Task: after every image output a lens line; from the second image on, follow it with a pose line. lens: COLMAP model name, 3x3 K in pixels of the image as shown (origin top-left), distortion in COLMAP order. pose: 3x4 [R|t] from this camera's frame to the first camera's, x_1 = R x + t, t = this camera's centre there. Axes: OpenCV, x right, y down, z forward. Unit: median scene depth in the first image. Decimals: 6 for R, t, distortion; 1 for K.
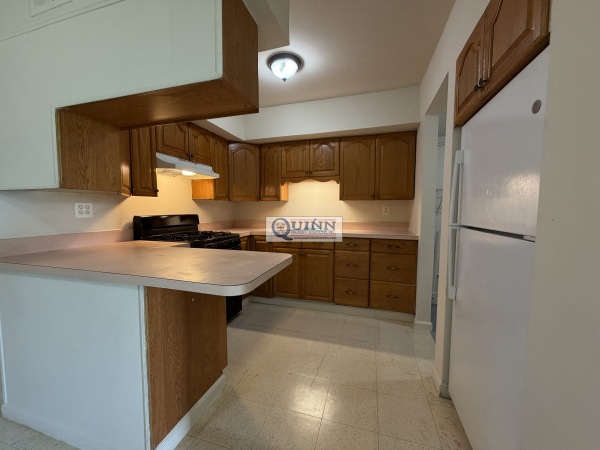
lens RADIAL K [[239.9, 0, 297.8], [0, 239.9, 225.8], [0, 0, 1]] dist [0.002300, 0.000174]
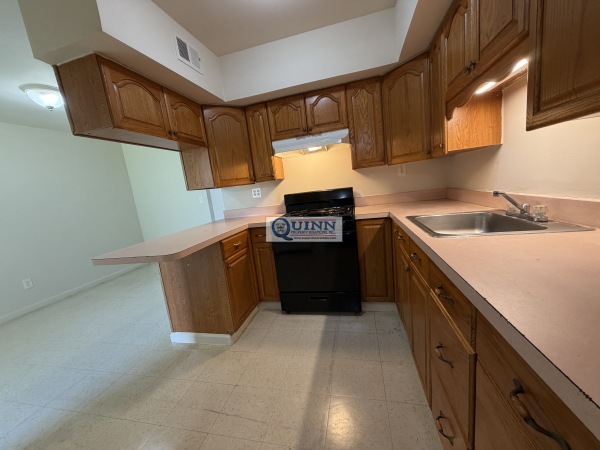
lens RADIAL K [[239.9, 0, 298.1], [0, 239.9, 224.7], [0, 0, 1]] dist [0.002300, 0.000174]
pose [[0.063476, 0.157546, -0.985470, 0.673271], [0.045676, 0.985967, 0.160567, -0.091256], [0.996938, -0.055204, 0.055389, 1.075454]]
